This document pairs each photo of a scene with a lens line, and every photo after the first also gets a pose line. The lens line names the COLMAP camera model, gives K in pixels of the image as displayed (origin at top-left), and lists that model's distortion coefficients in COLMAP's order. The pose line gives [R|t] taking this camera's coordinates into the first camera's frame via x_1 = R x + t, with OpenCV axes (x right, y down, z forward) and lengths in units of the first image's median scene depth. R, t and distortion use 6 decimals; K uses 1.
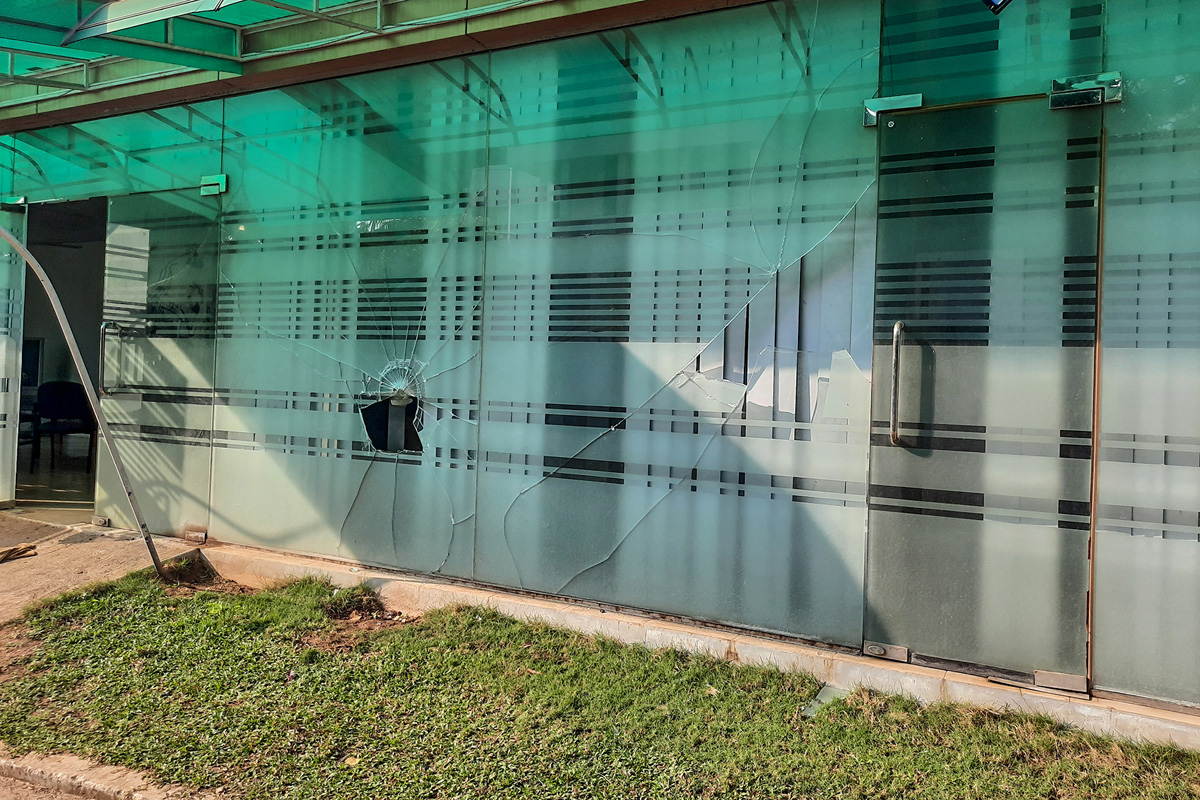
lens RADIAL K [[865.9, 0, 643.3], [0, 865.9, 341.1], [0, 0, 1]] dist [0.029855, -0.000586]
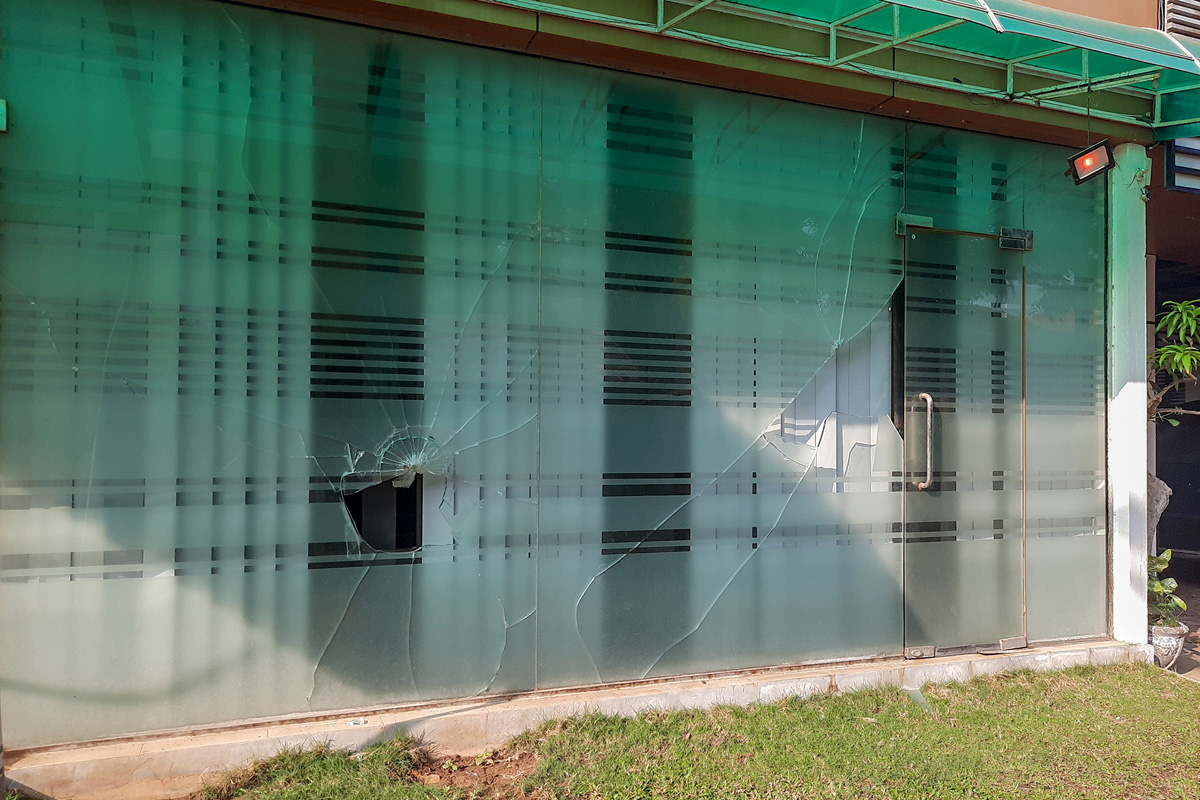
lens RADIAL K [[866.2, 0, 600.0], [0, 866.2, 400.0], [0, 0, 1]] dist [0.034437, -0.002931]
pose [[0.665583, 0.007831, 0.746283, -0.788678], [-0.016898, 0.999847, 0.004579, -0.008352], [-0.746132, -0.015659, 0.665614, 0.405498]]
